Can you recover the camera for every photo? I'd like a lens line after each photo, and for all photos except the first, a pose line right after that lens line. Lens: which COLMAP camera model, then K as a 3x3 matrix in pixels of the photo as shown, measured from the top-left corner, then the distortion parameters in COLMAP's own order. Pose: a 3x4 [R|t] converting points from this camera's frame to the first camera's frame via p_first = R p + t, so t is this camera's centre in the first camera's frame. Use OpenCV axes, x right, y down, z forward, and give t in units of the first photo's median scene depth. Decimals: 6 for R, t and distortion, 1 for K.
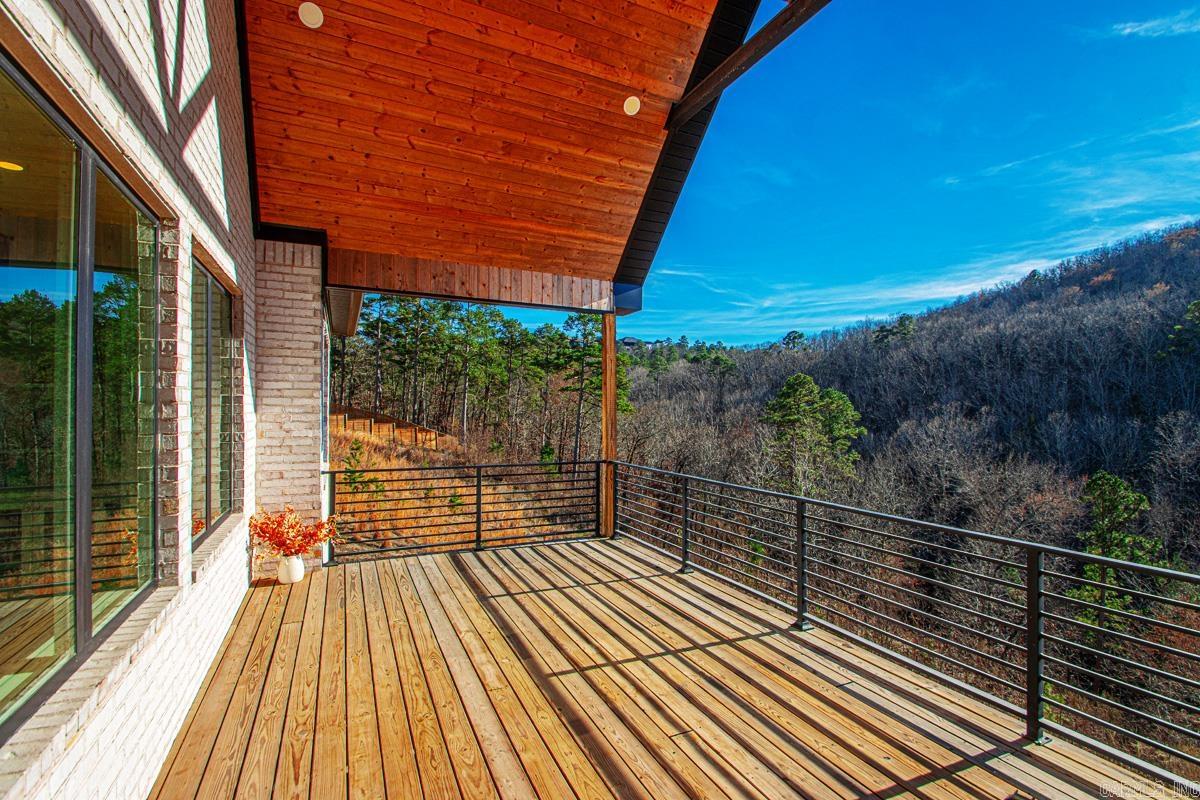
lens RADIAL K [[550.2, 0, 600.8], [0, 550.2, 402.3], [0, 0, 1]] dist [-0.002832, -0.003320]
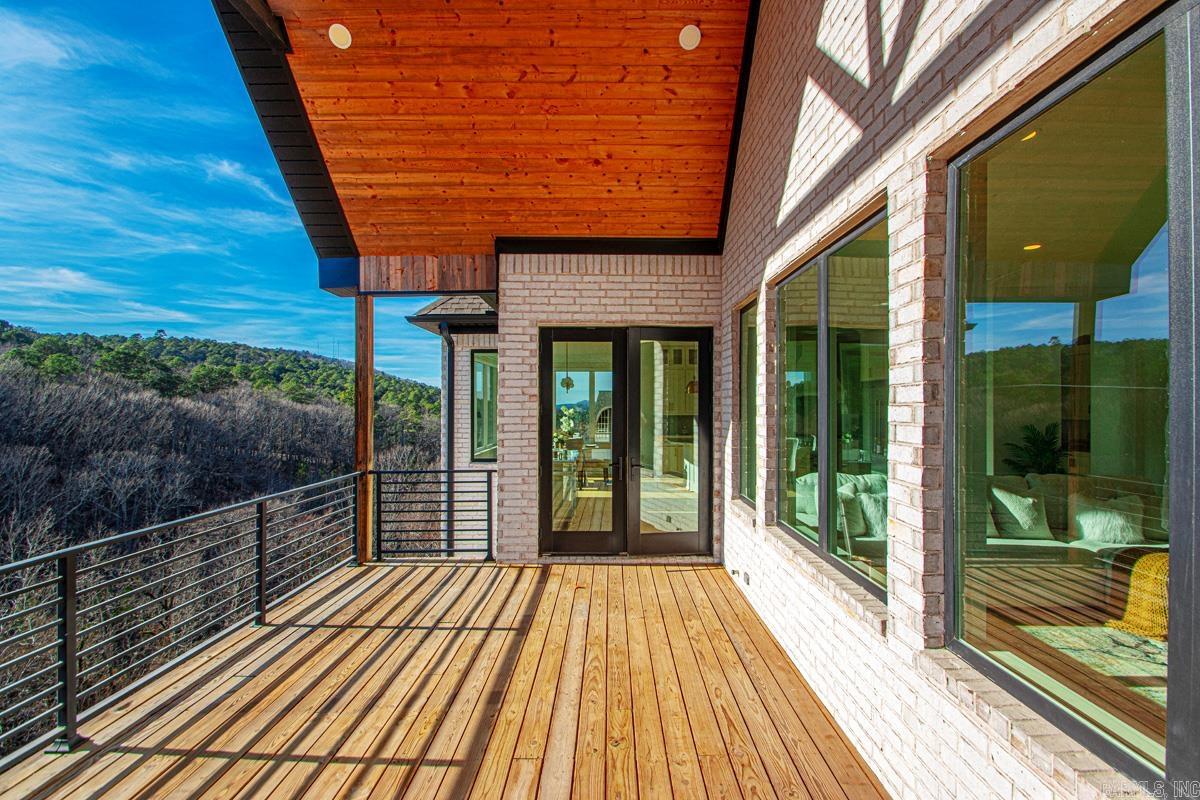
lens RADIAL K [[550.2, 0, 610.1], [0, 550.2, 404.2], [0, 0, 1]] dist [-0.002832, -0.003320]
pose [[-0.904031, -0.000980, 0.427466, -0.604013], [-0.003956, 0.999974, -0.006076, -0.000550], [-0.427449, -0.007184, -0.904011, 1.585204]]
